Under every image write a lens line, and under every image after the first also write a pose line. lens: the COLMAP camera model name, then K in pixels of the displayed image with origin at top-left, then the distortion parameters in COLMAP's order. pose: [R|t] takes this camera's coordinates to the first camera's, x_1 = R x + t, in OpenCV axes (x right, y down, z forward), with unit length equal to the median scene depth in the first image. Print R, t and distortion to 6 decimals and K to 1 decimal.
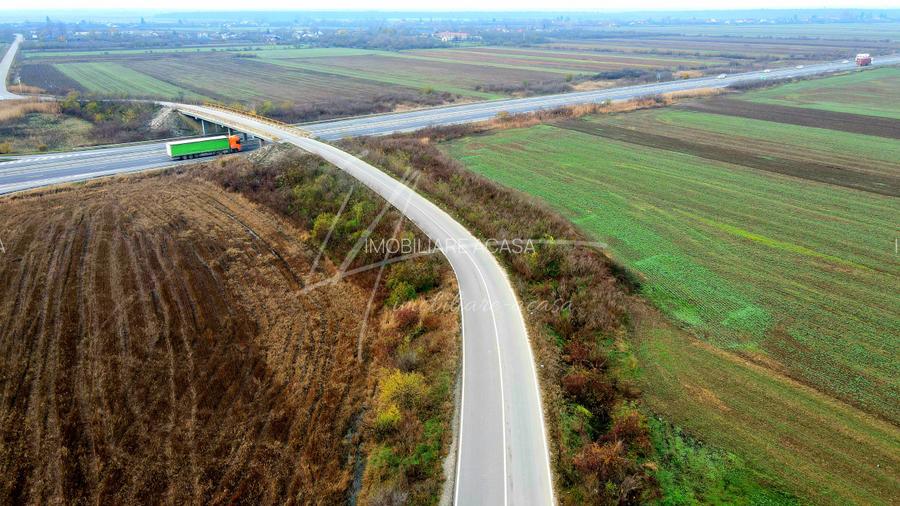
lens RADIAL K [[658.2, 0, 450.3], [0, 658.2, 256.4], [0, 0, 1]] dist [0.002092, 0.026899]
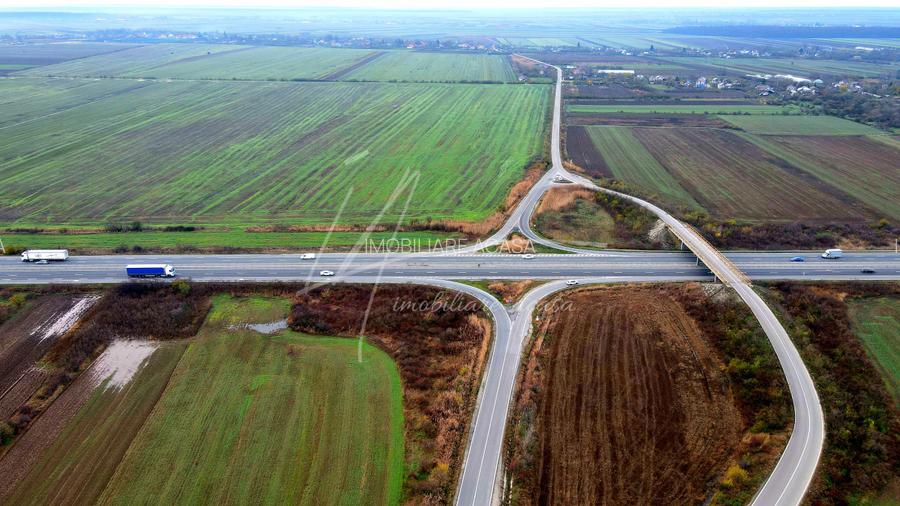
lens RADIAL K [[658.2, 0, 451.3], [0, 658.2, 252.1], [0, 0, 1]] dist [0.002092, 0.026899]
pose [[0.771554, 0.228240, -0.593811, 0.277296], [-0.228775, 0.970525, 0.075783, -0.401124], [0.593605, 0.077379, 0.801028, -1.227909]]
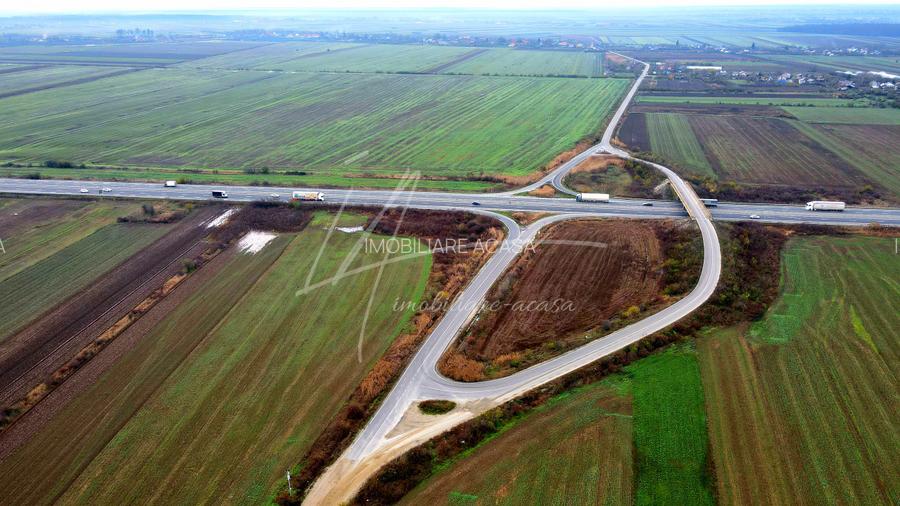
lens RADIAL K [[658.2, 0, 451.7], [0, 658.2, 251.8], [0, 0, 1]] dist [0.002092, 0.026899]
pose [[0.657338, 0.264577, -0.705624, 1.328797], [-0.263717, 0.957900, 0.113499, -0.199786], [0.705946, 0.111478, 0.699437, -1.764332]]
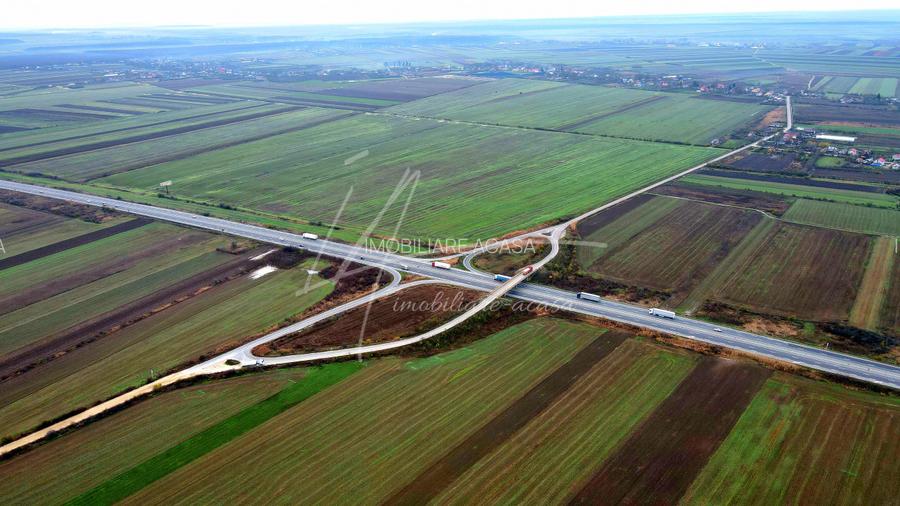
lens RADIAL K [[658.2, 0, 451.7], [0, 658.2, 254.6], [0, 0, 1]] dist [0.002092, 0.026899]
pose [[0.295750, 0.325985, -0.897923, 4.697055], [-0.321297, 0.919154, 0.227867, -1.920921], [0.899611, 0.221109, 0.376578, -0.820035]]
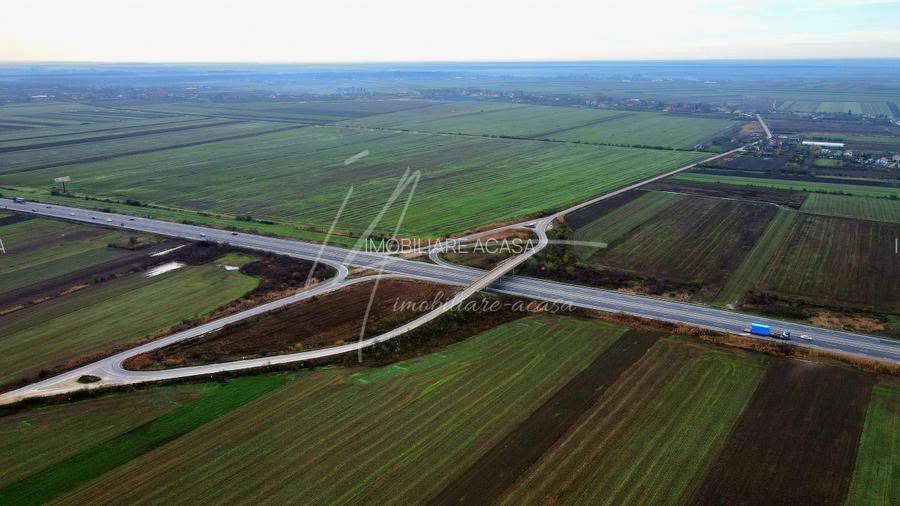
lens RADIAL K [[658.2, 0, 452.0], [0, 658.2, 257.9], [0, 0, 1]] dist [0.002092, 0.026899]
pose [[0.358092, 0.270749, -0.893569, 3.442790], [-0.326189, 0.933007, 0.151980, -1.164630], [0.874855, 0.237049, 0.422418, -0.197080]]
